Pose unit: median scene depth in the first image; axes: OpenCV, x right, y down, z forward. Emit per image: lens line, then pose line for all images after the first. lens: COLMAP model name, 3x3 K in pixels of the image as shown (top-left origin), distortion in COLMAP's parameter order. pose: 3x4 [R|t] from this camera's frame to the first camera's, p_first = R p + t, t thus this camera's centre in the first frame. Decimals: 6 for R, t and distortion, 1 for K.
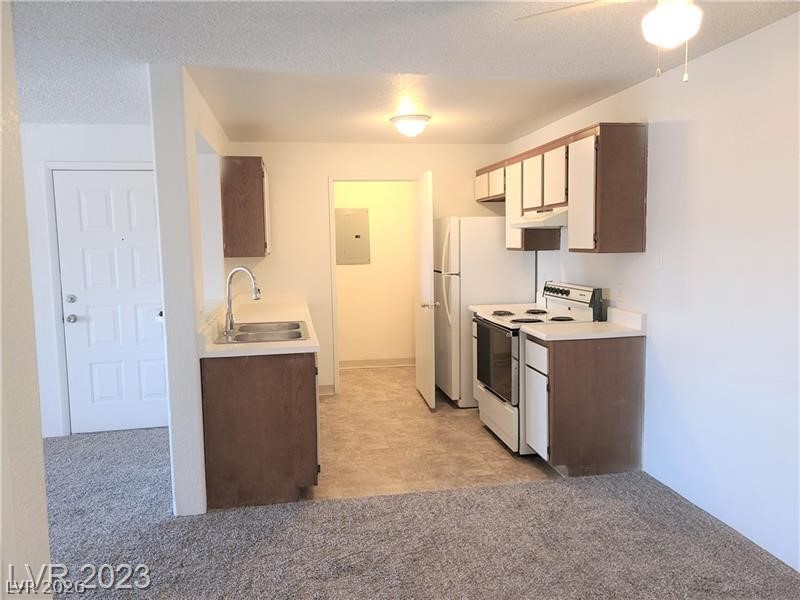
lens RADIAL K [[604.2, 0, 400.5], [0, 604.2, 288.1], [0, 0, 1]] dist [0.036838, 0.003649]
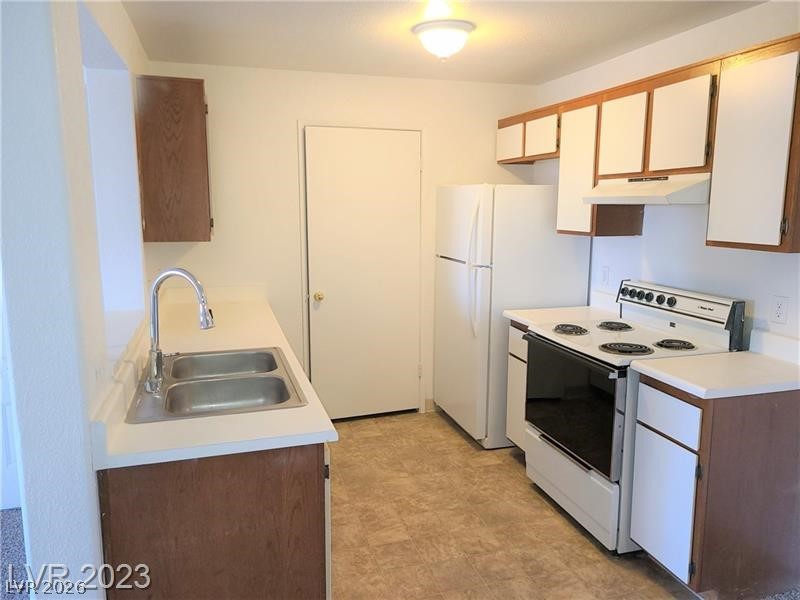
lens RADIAL K [[604.2, 0, 400.5], [0, 604.2, 288.1], [0, 0, 1]] dist [0.036838, 0.003649]
pose [[0.993066, 0.003144, 0.117514, -0.105127], [-0.010409, 0.998067, 0.061265, -0.045735], [-0.117094, -0.062063, 0.991180, 0.356343]]
